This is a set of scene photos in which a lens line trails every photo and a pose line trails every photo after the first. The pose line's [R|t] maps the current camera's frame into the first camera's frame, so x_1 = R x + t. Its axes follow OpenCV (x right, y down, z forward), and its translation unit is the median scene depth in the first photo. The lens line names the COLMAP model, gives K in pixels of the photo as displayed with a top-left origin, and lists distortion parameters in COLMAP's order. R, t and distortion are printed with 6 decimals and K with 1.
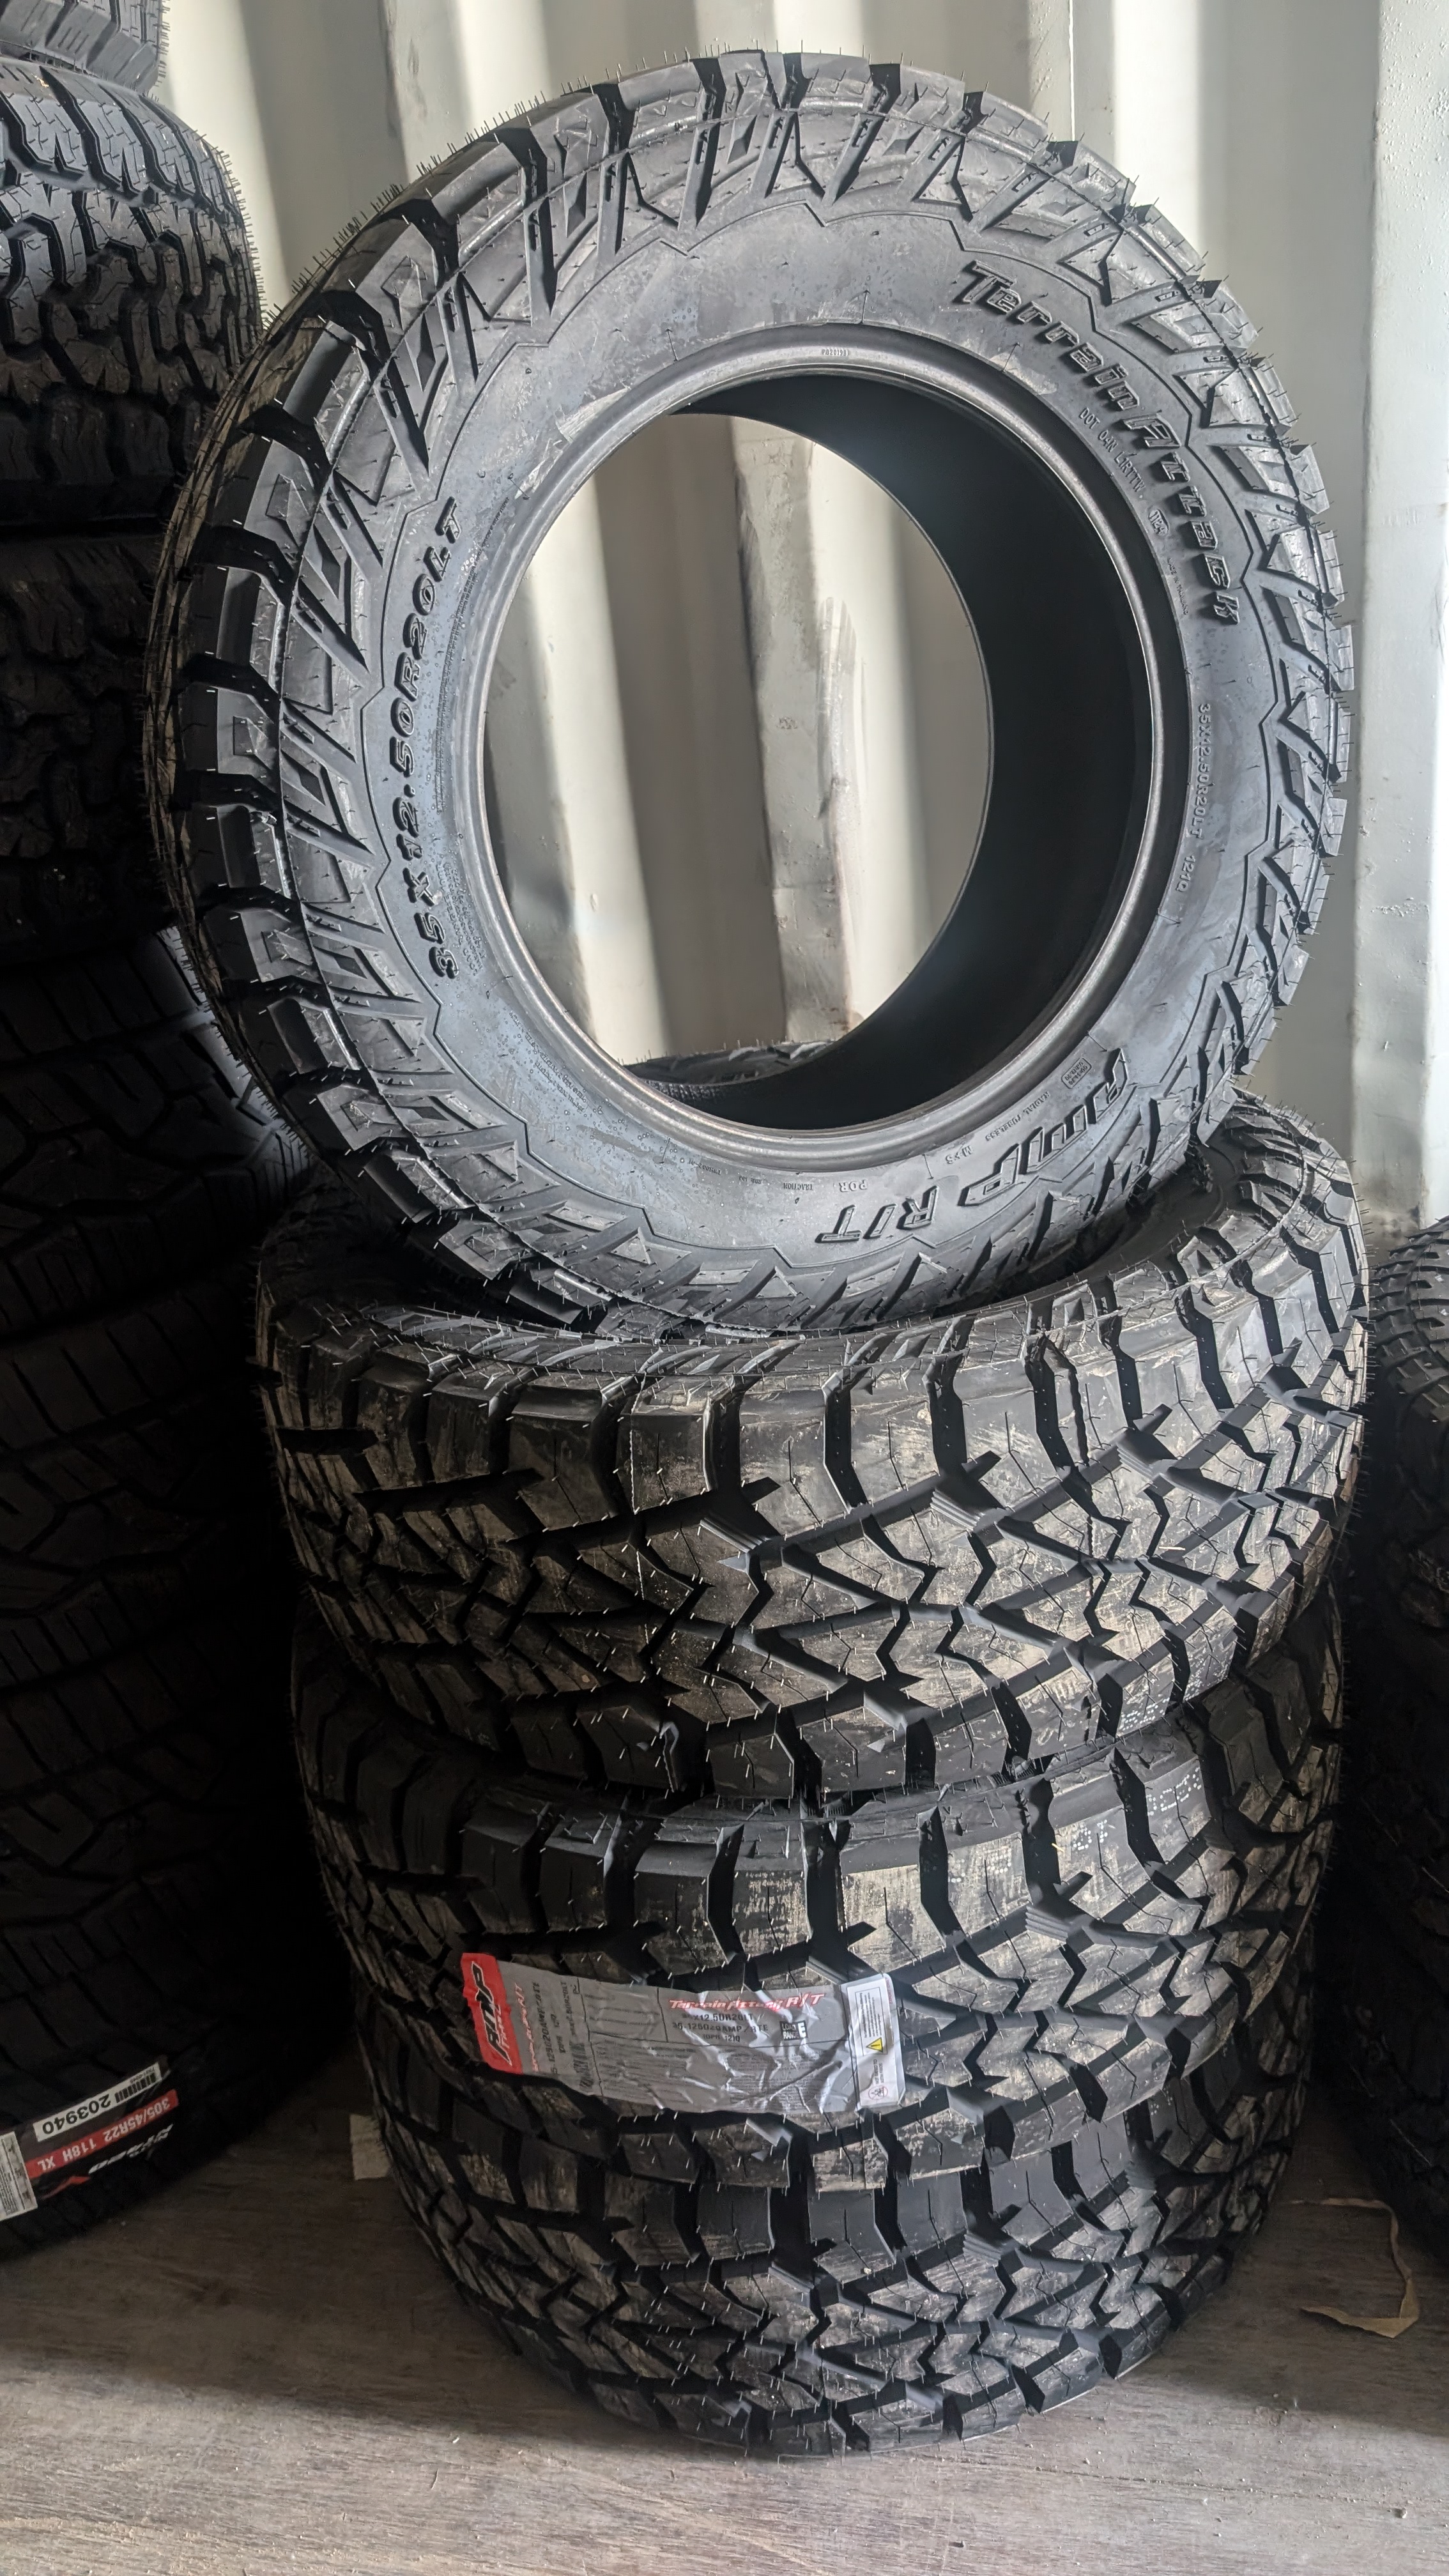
lens RADIAL K [[1948.9, 0, 724.5], [0, 1948.9, 1288.0], [0, 0, 1]] dist [0.009198, -0.015679]
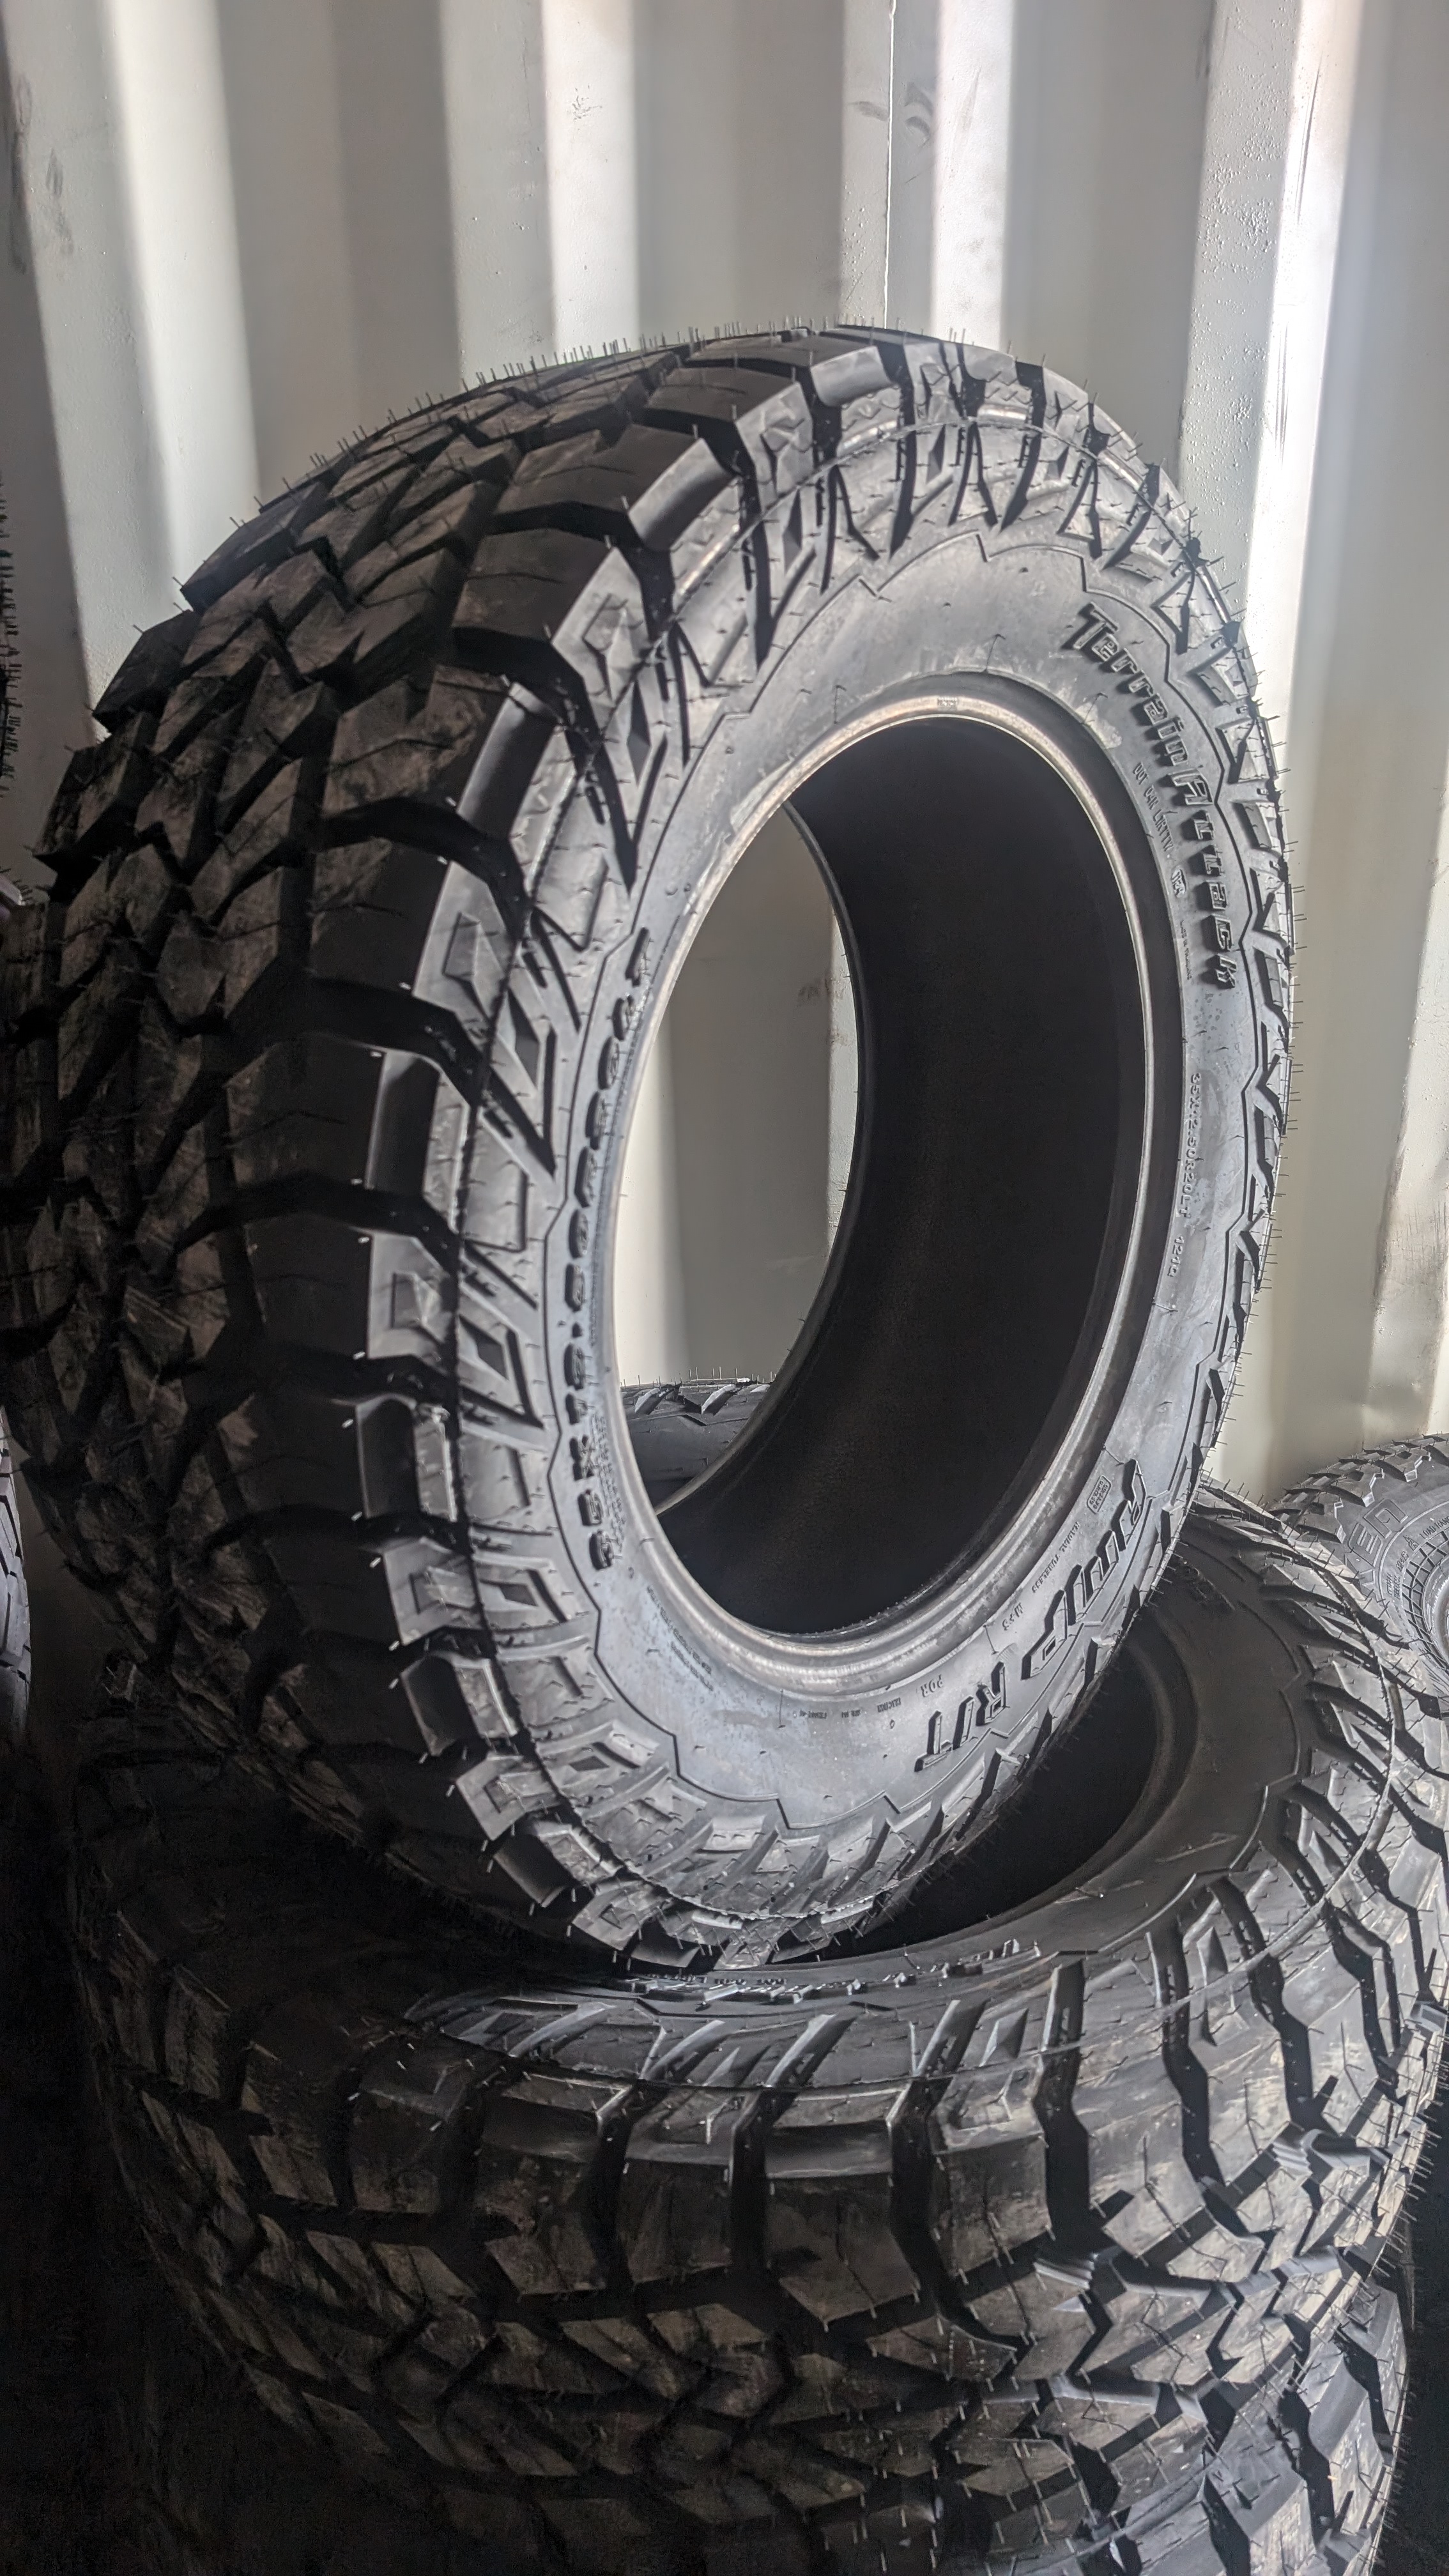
lens RADIAL K [[1948.9, 0, 724.5], [0, 1948.9, 1288.0], [0, 0, 1]] dist [0.009198, -0.015679]
pose [[0.898206, -0.083619, 0.431548, -0.409395], [0.096826, 0.995263, -0.008681, -0.257603], [-0.428778, 0.049583, 0.902048, 0.352734]]
